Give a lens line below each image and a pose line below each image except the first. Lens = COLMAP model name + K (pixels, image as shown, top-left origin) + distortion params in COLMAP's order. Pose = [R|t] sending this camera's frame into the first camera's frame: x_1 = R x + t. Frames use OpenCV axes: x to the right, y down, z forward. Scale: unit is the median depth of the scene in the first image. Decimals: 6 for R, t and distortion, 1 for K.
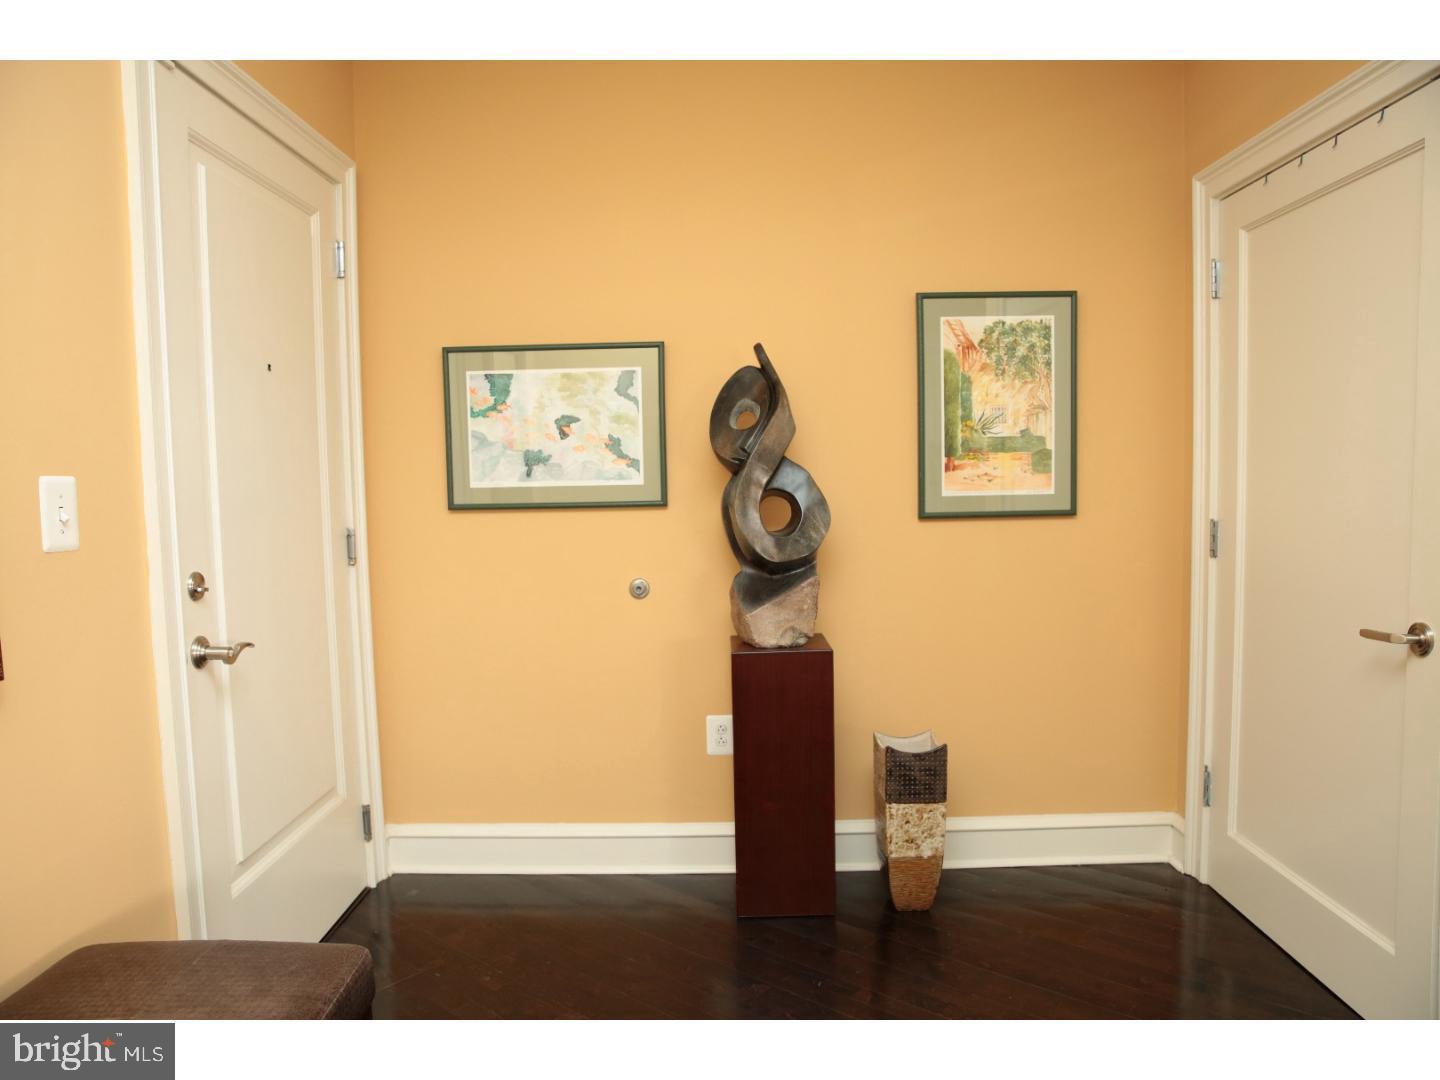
lens RADIAL K [[987.5, 0, 718.8], [0, 987.5, 541.6], [0, 0, 1]] dist [-0.064089, 0.021229]
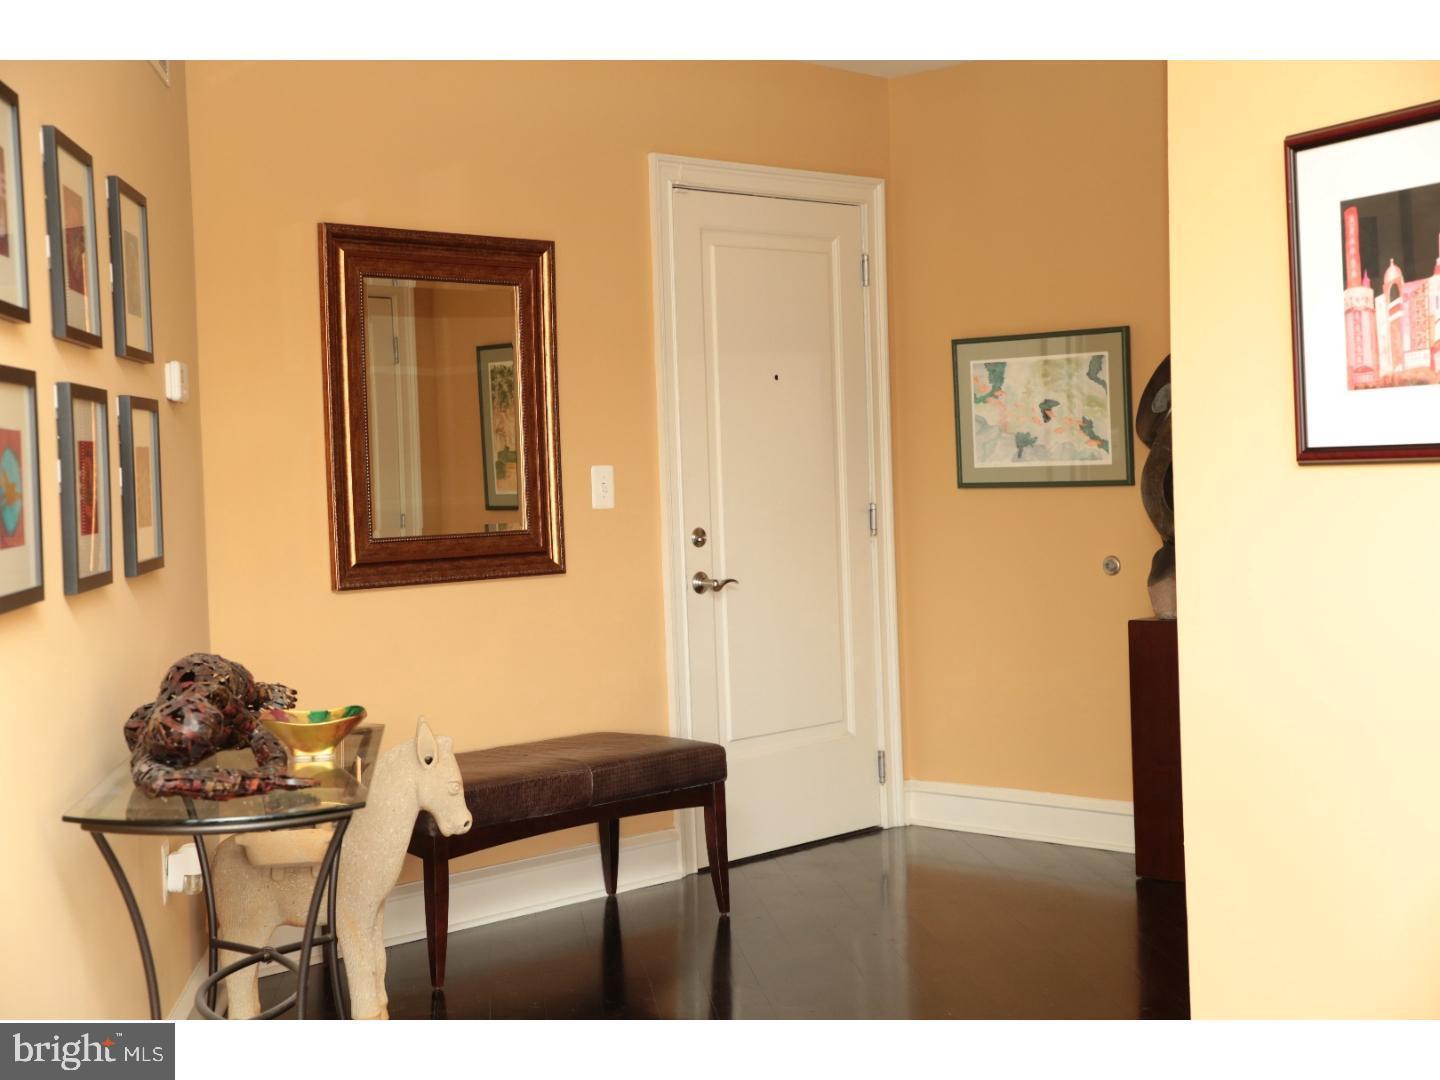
lens RADIAL K [[2160.9, 0, 723.2], [0, 2160.9, 539.8], [0, 0, 1]] dist [0.169050, 0.000000]
pose [[0.738212, 0.022065, -0.674208, 1.162532], [-0.029868, 0.999554, 0.000010, 0.032902], [0.673907, 0.020130, 0.738542, -0.954192]]
